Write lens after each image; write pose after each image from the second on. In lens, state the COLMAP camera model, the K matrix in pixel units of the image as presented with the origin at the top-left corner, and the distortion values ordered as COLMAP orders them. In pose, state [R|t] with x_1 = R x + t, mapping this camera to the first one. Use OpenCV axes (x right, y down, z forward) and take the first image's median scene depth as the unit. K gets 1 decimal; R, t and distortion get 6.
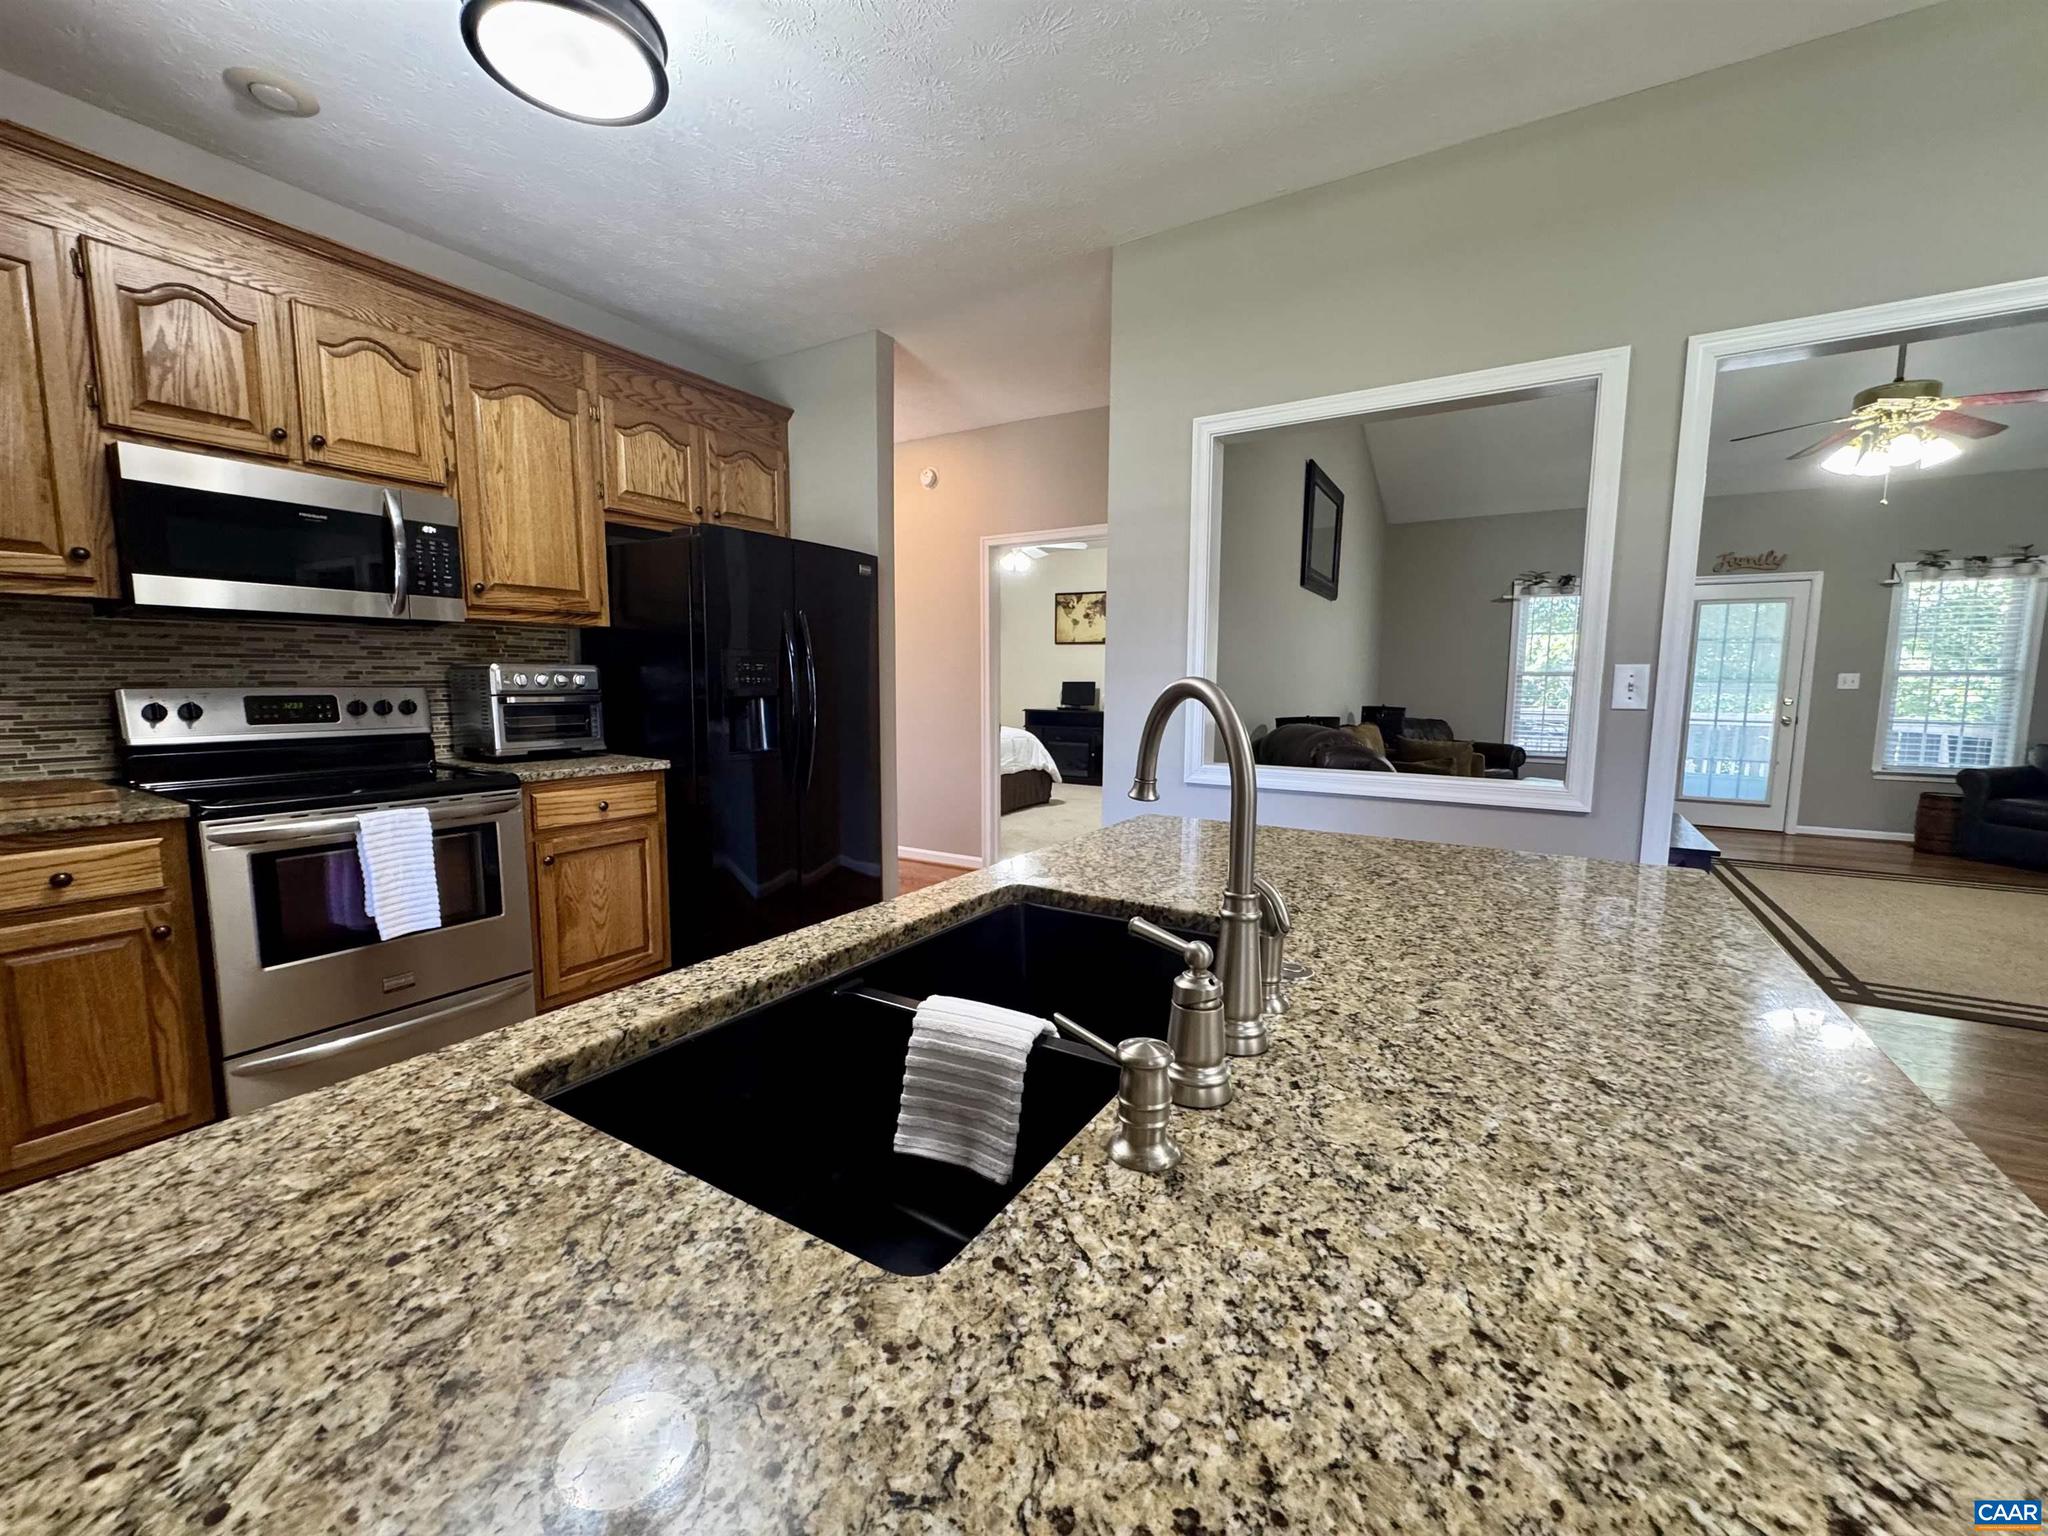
lens RADIAL K [[819.6, 0, 1016.5], [0, 819.6, 768.1], [0, 0, 1]] dist [-0.006069, 0.001000]
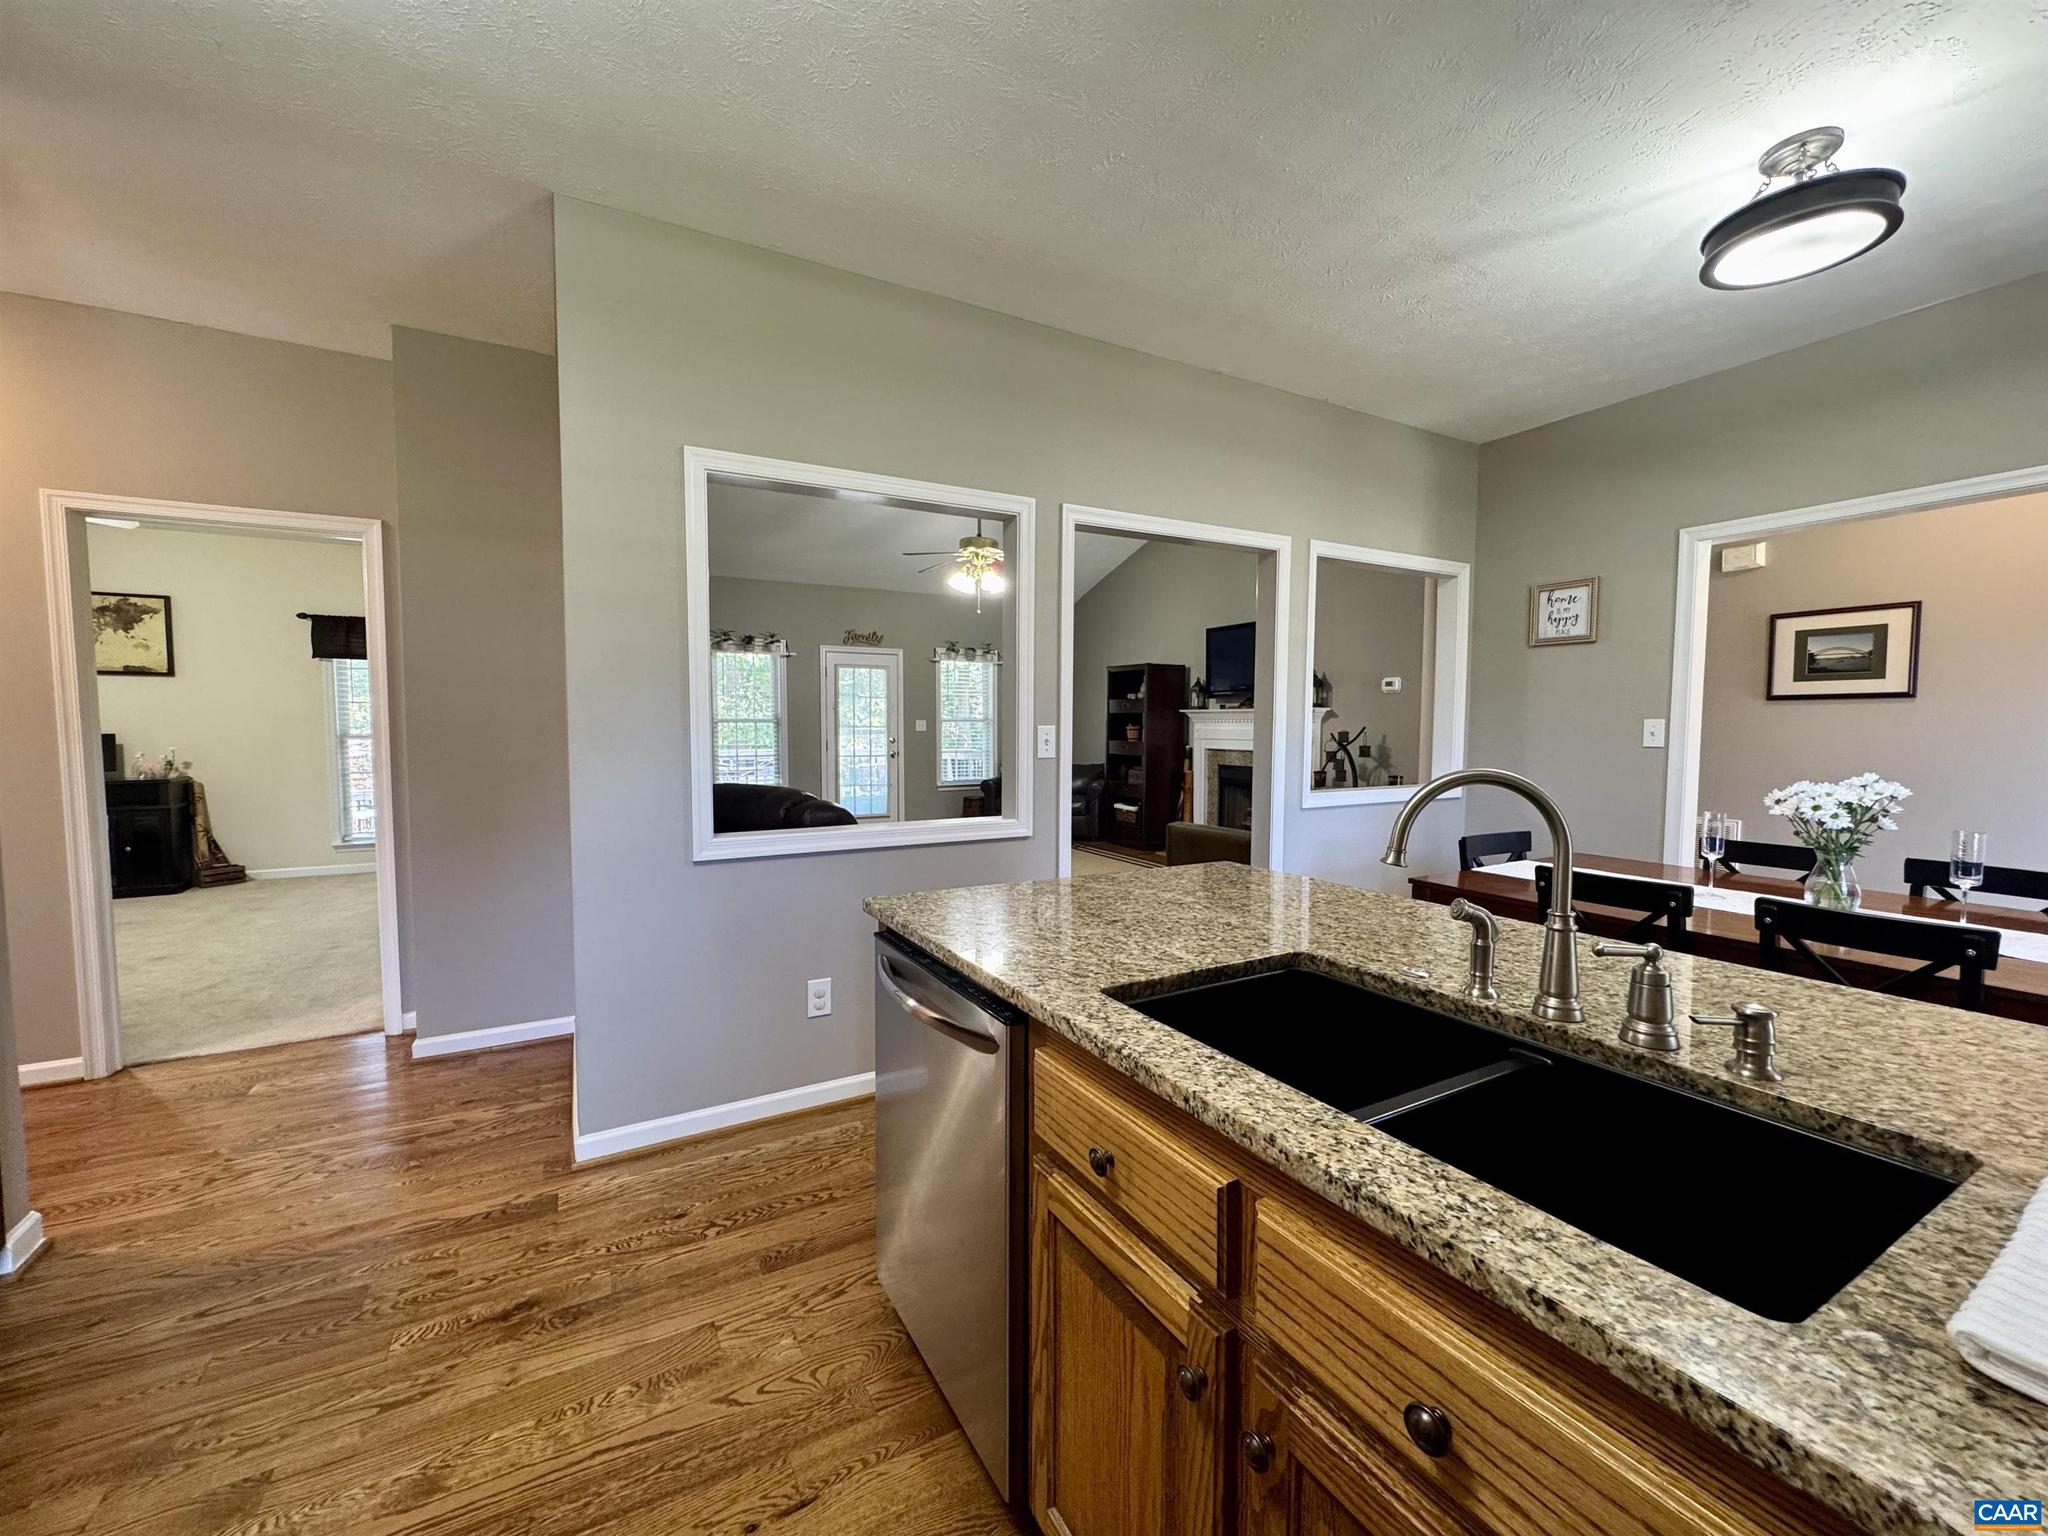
lens RADIAL K [[819.6, 0, 1024.8], [0, 819.6, 768.8], [0, 0, 1]] dist [-0.006069, 0.001000]
pose [[0.493551, -0.055683, 0.867932, -0.522699], [0.097648, 0.995186, 0.008319, -0.076000], [-0.864218, 0.080646, 0.496613, 0.381386]]
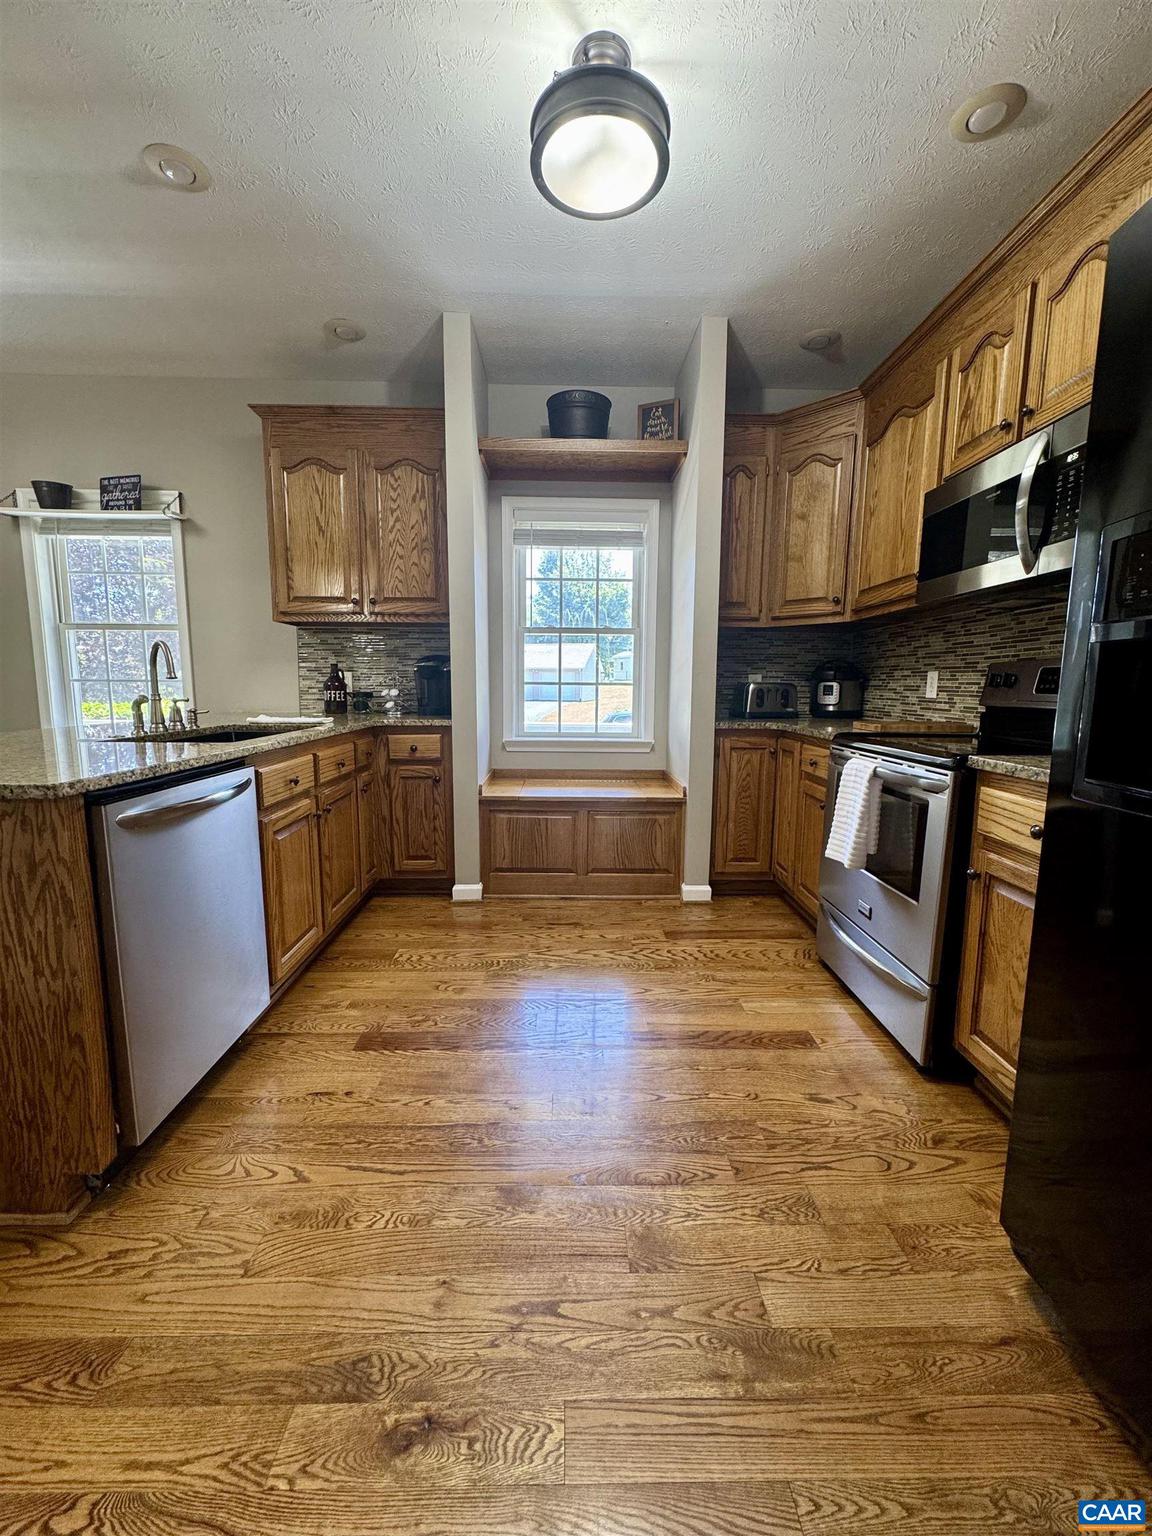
lens RADIAL K [[614.7, 0, 575.2], [0, 614.7, 768.0], [0, 0, 1]] dist [-0.006069, 0.001000]
pose [[-0.846722, 0.063613, -0.528219, -0.071978], [-0.068704, 0.971441, 0.227119, -0.105738], [0.527581, 0.228597, -0.818170, 1.397806]]
